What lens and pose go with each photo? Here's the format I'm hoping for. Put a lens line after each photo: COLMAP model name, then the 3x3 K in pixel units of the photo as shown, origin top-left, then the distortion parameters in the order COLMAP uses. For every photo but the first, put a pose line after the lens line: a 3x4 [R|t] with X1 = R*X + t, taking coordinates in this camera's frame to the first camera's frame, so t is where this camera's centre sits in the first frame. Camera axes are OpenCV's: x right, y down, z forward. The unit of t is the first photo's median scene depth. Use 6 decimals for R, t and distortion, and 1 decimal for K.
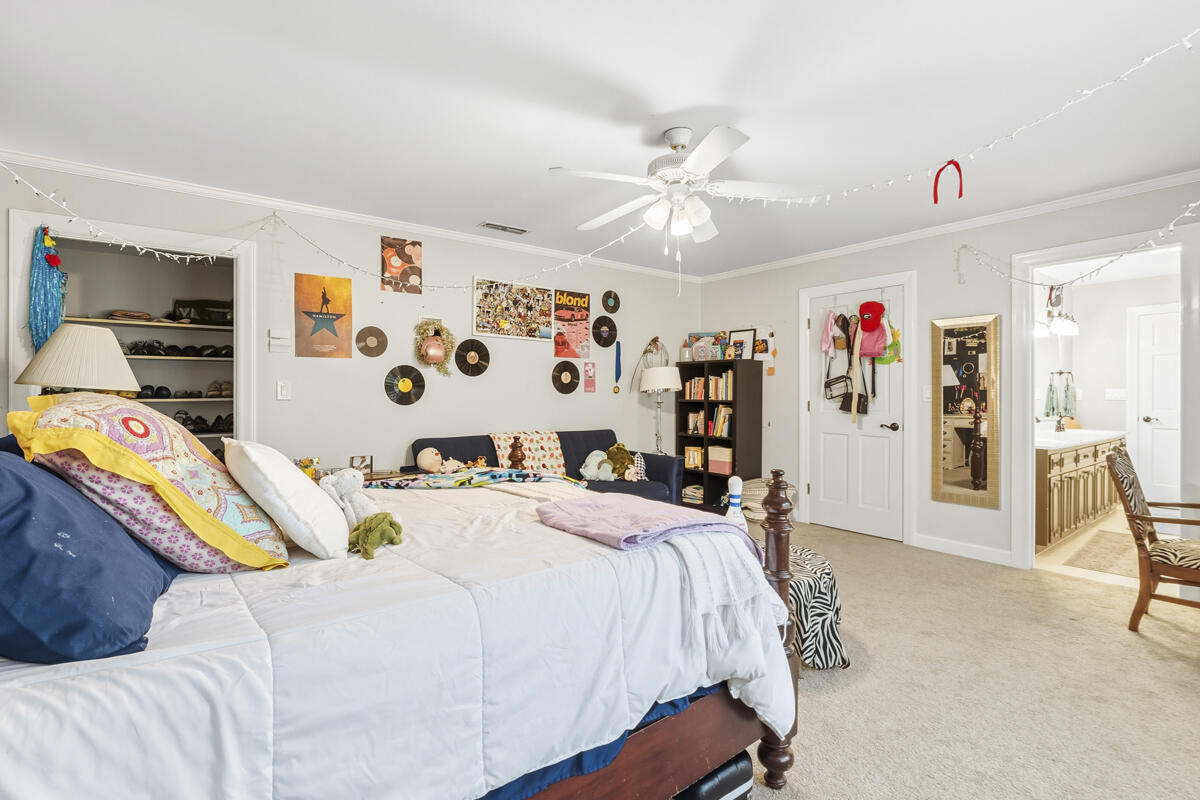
lens RADIAL K [[574.3, 0, 600.0], [0, 574.3, 400.0], [0, 0, 1]] dist [-0.001610, -0.000374]
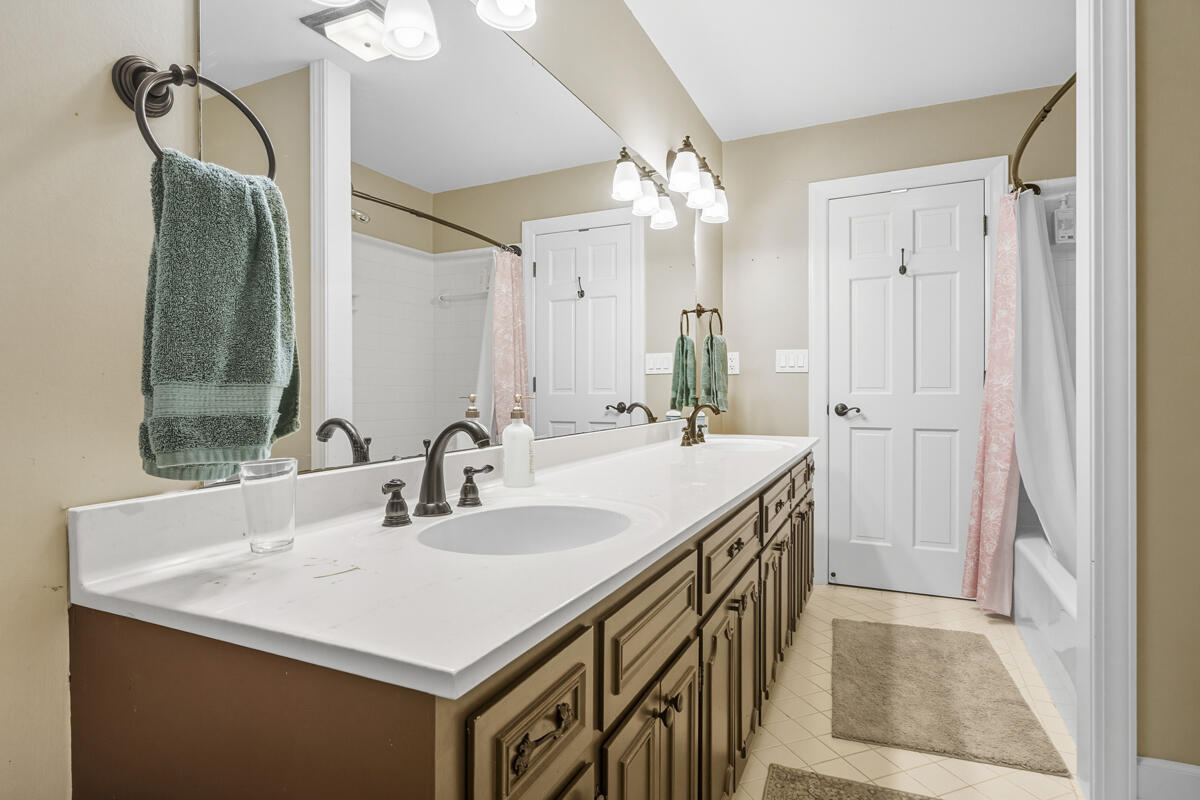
lens RADIAL K [[649.0, 0, 598.9], [0, 649.0, 396.5], [0, 0, 1]] dist [-0.003411, -0.001179]
pose [[0.892600, -0.008058, 0.450778, 0.544226], [0.009774, 0.999951, -0.001478, 0.021916], [-0.450744, 0.005725, 0.892635, 0.629146]]
